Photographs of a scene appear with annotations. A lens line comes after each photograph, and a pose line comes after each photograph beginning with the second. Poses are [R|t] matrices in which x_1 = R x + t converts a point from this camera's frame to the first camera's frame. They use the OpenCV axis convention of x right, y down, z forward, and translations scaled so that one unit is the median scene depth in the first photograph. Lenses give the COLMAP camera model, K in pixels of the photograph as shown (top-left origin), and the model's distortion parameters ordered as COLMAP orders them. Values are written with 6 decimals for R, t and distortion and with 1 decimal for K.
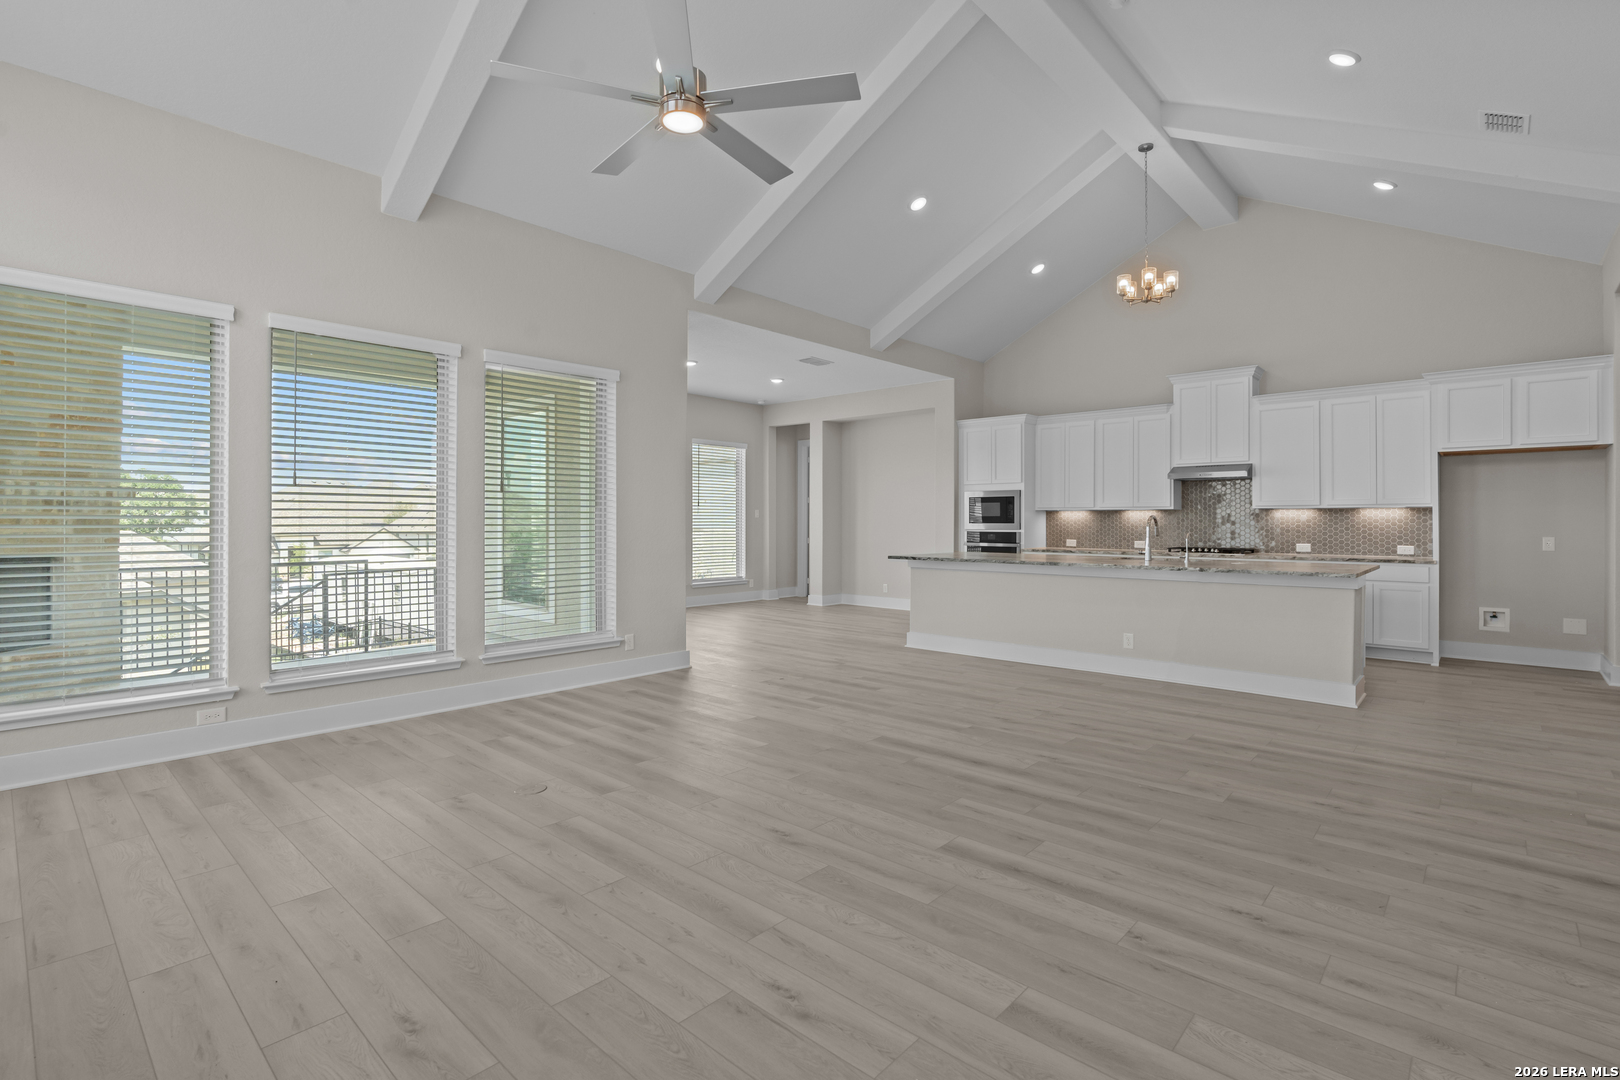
lens RADIAL K [[760.7, 0, 809.7], [0, 760.7, 521.2], [0, 0, 1]] dist [-0.013960, 0.006403]
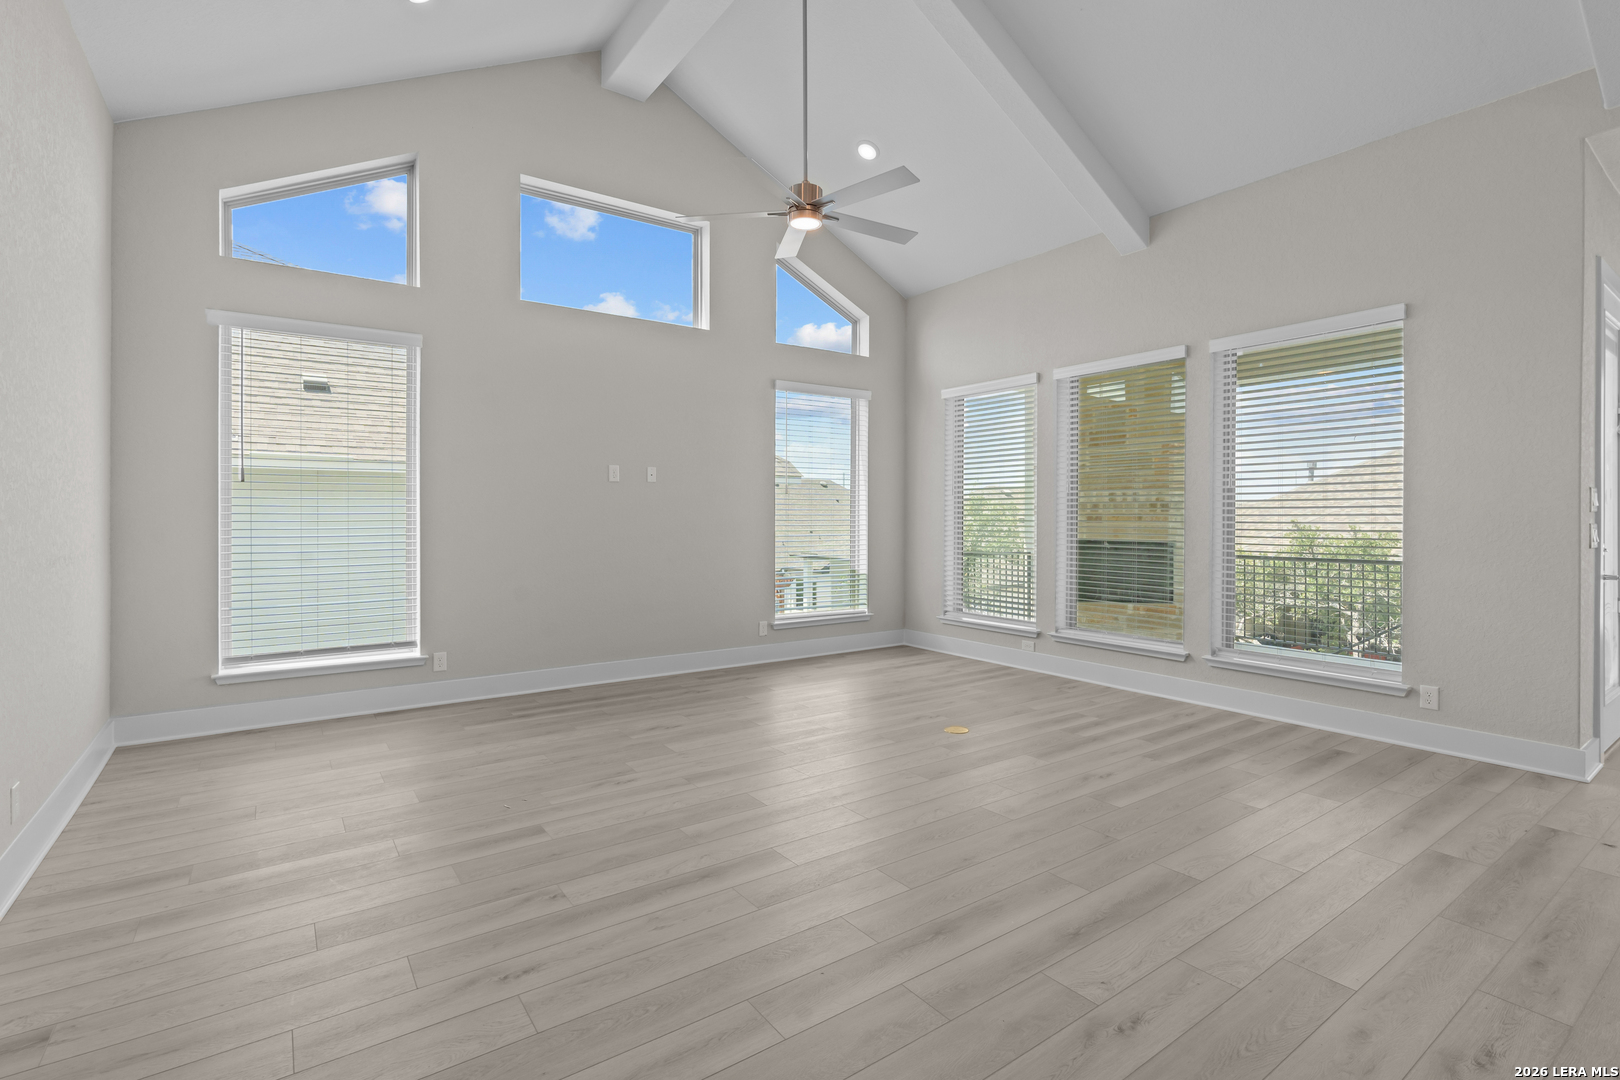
lens RADIAL K [[760.7, 0, 808.2], [0, 760.7, 527.7], [0, 0, 1]] dist [-0.013960, 0.006403]
pose [[-0.217815, 0.011235, -0.975925, 1.267475], [-0.000751, 0.999932, 0.011679, 0.002377], [0.975990, 0.003277, -0.217792, 1.426981]]
